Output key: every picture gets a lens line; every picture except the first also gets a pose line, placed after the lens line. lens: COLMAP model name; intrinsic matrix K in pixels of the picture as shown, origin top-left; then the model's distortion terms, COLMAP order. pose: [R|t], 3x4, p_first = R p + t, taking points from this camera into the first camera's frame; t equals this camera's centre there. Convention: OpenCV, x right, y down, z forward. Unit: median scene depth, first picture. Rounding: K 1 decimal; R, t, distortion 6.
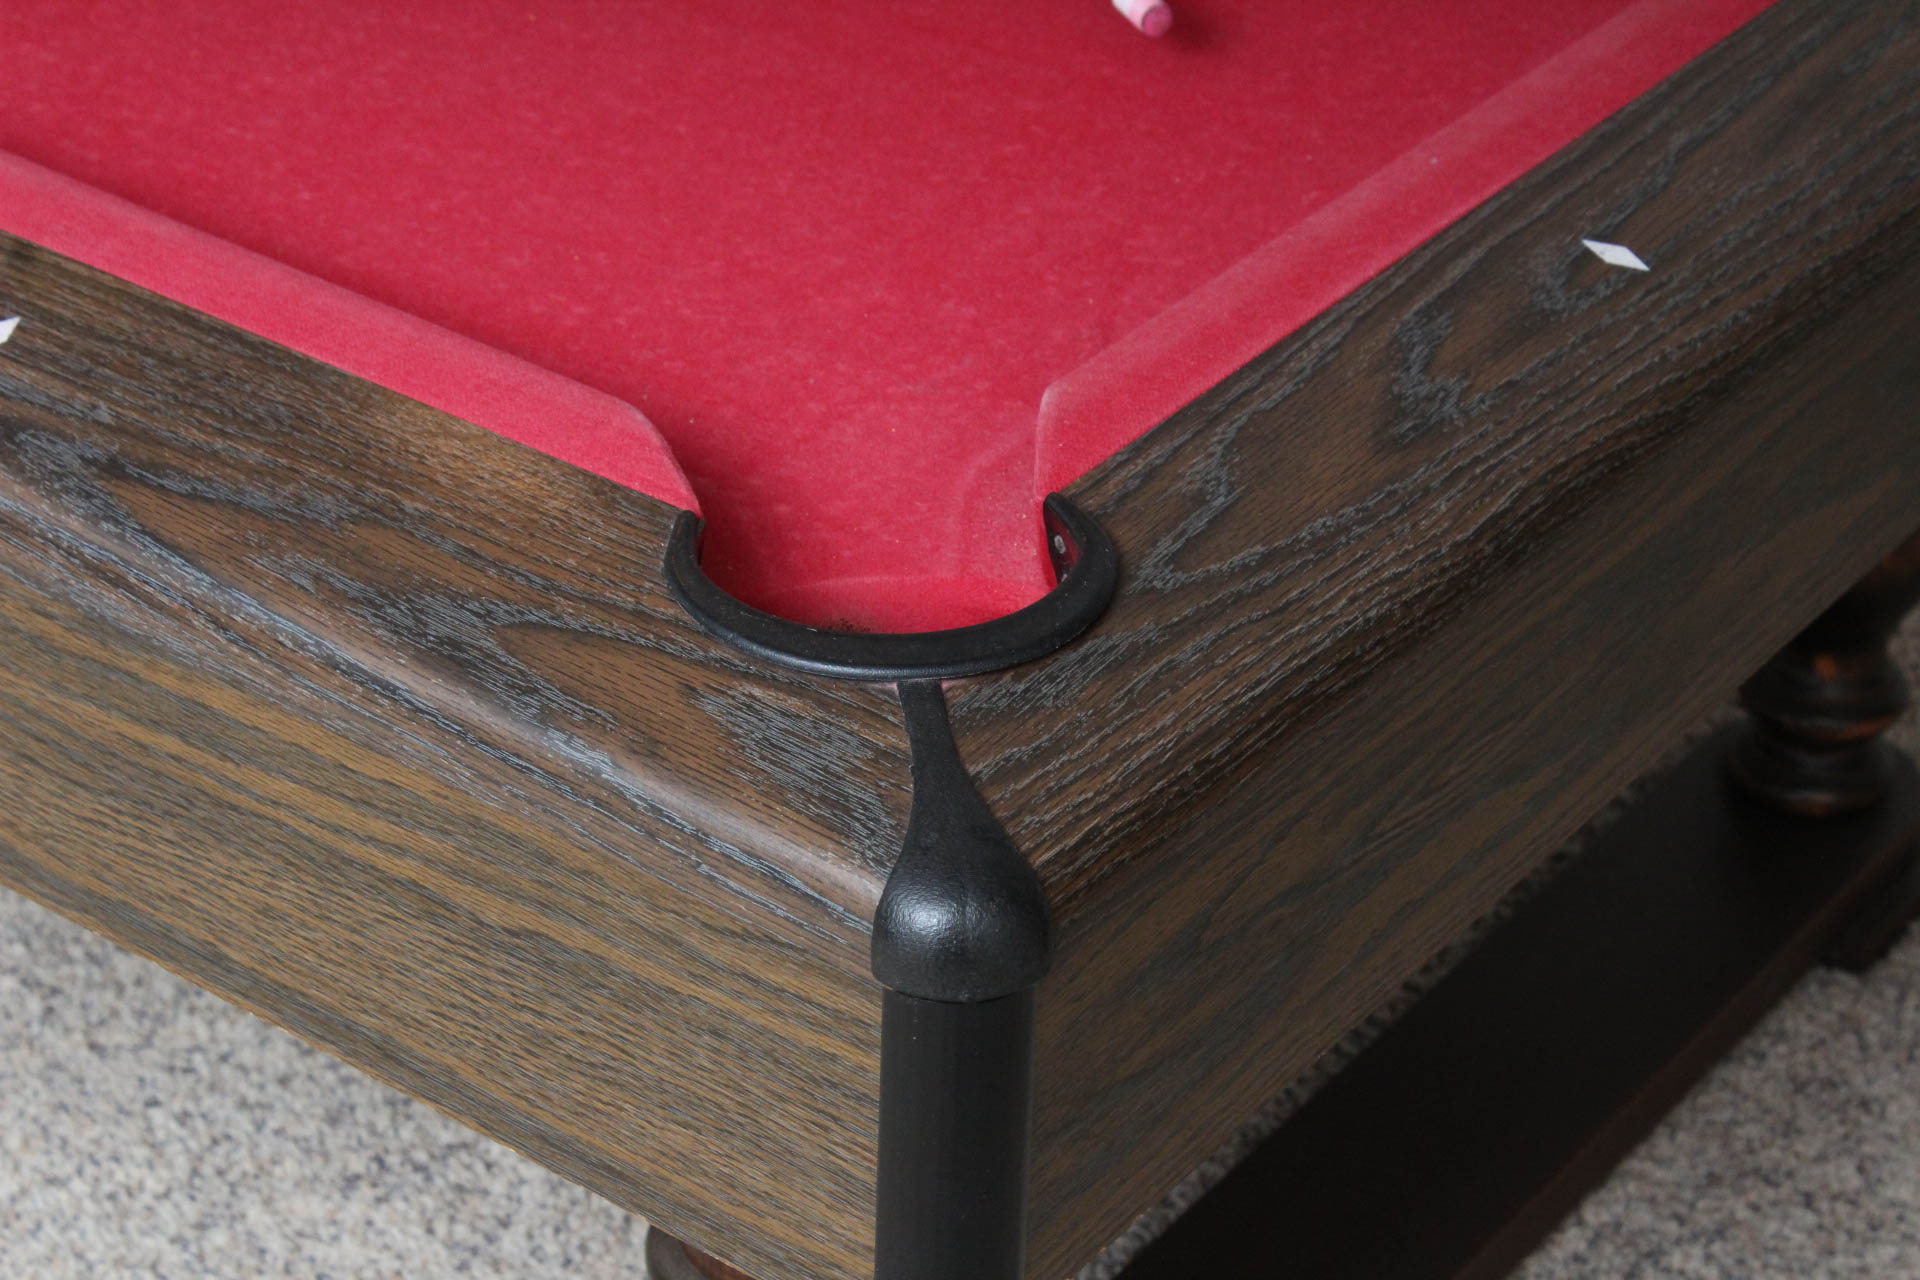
lens RADIAL K [[4588.1, 0, 960.0], [0, 4588.1, 640.0], [0, 0, 1]] dist [0.055545, 0.476895]
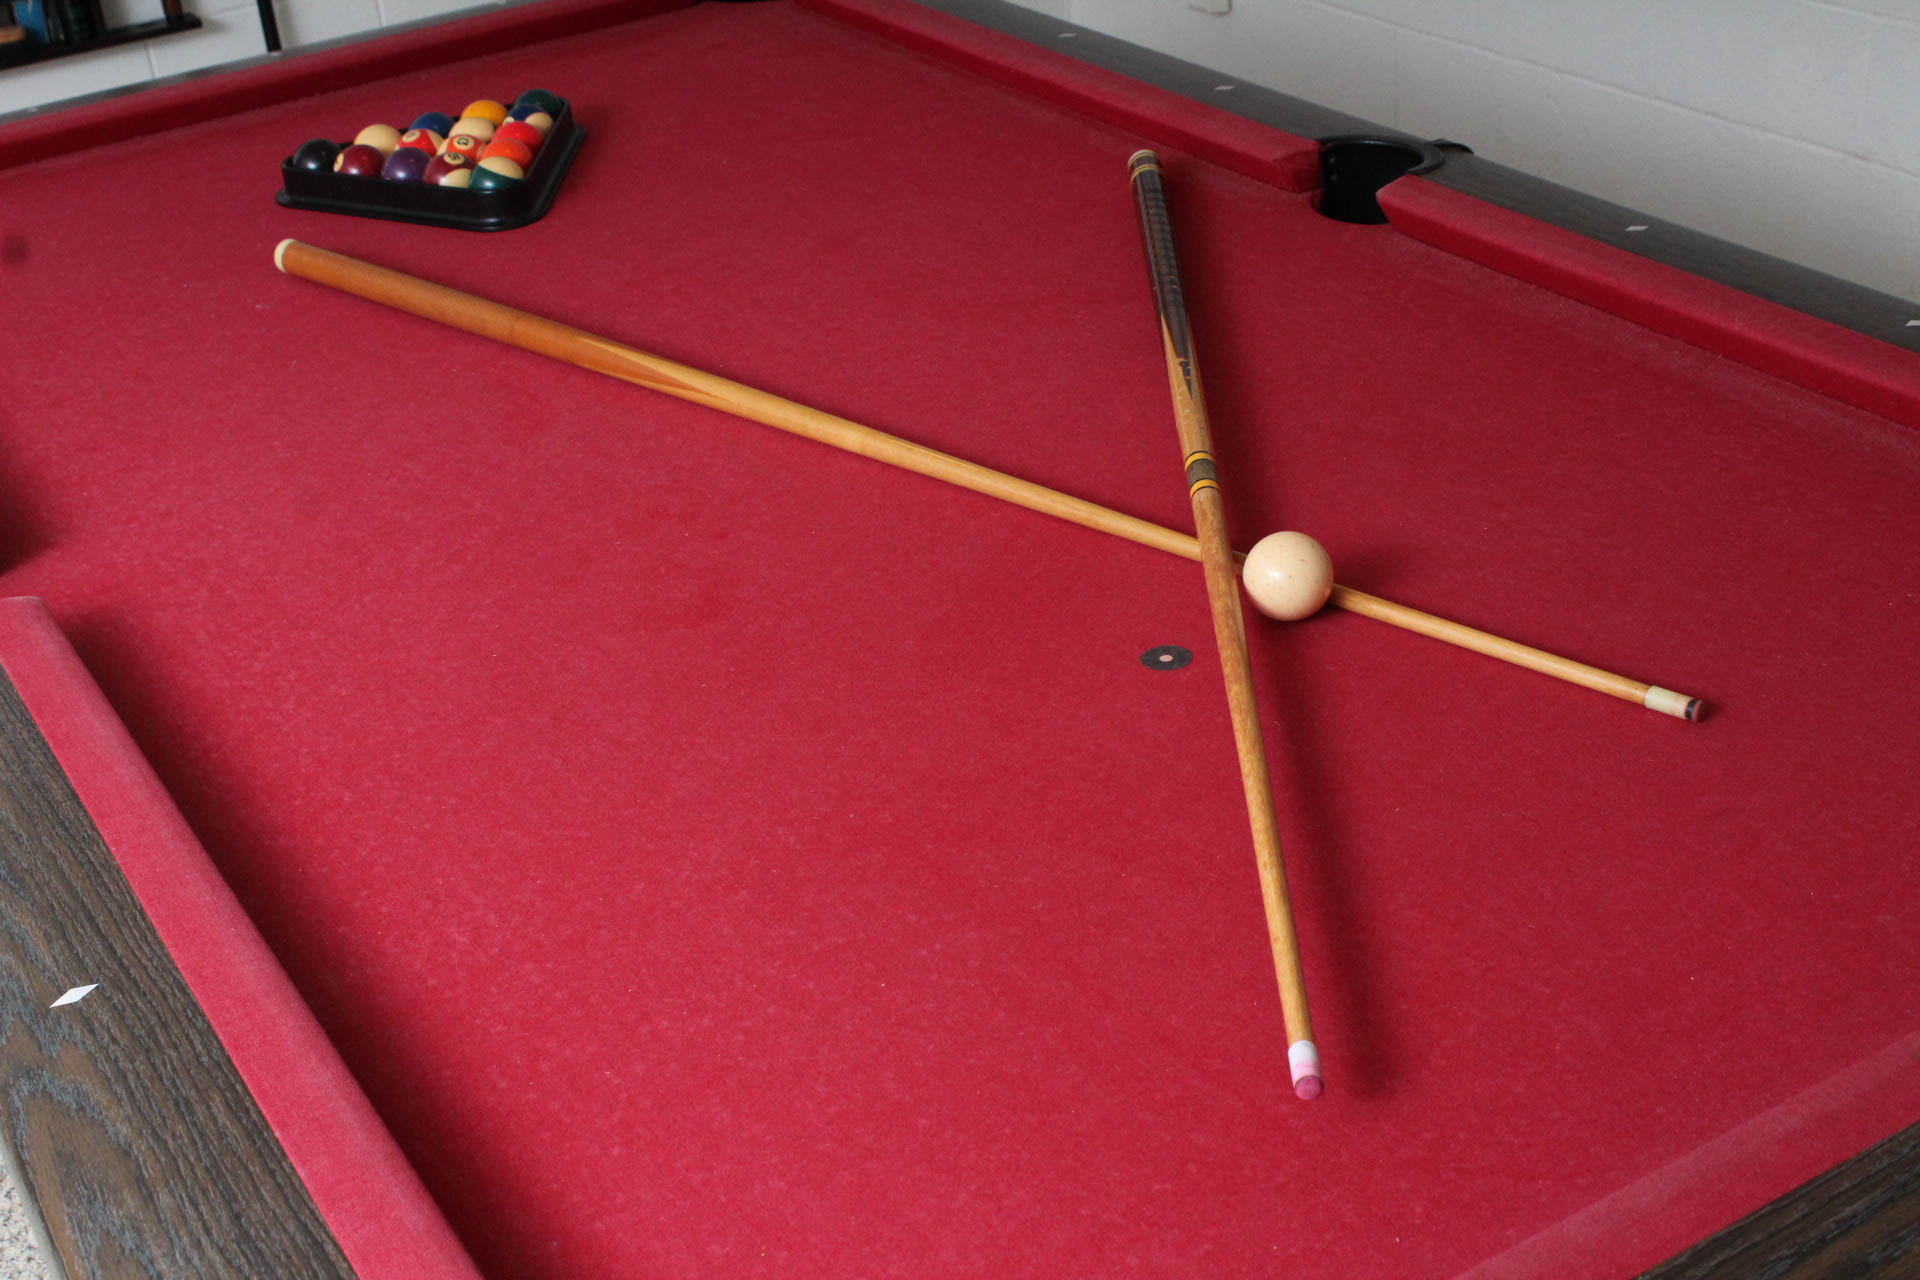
lens RADIAL K [[2589.2, 0, 924.2], [0, 2589.2, 637.0], [0, 0, 1]] dist [-0.053199, 0.046917]
pose [[0.914211, 0.090582, -0.394985, 0.245971], [-0.113466, 0.992928, -0.034912, -0.257081], [0.389030, 0.076734, 0.918024, 0.389375]]
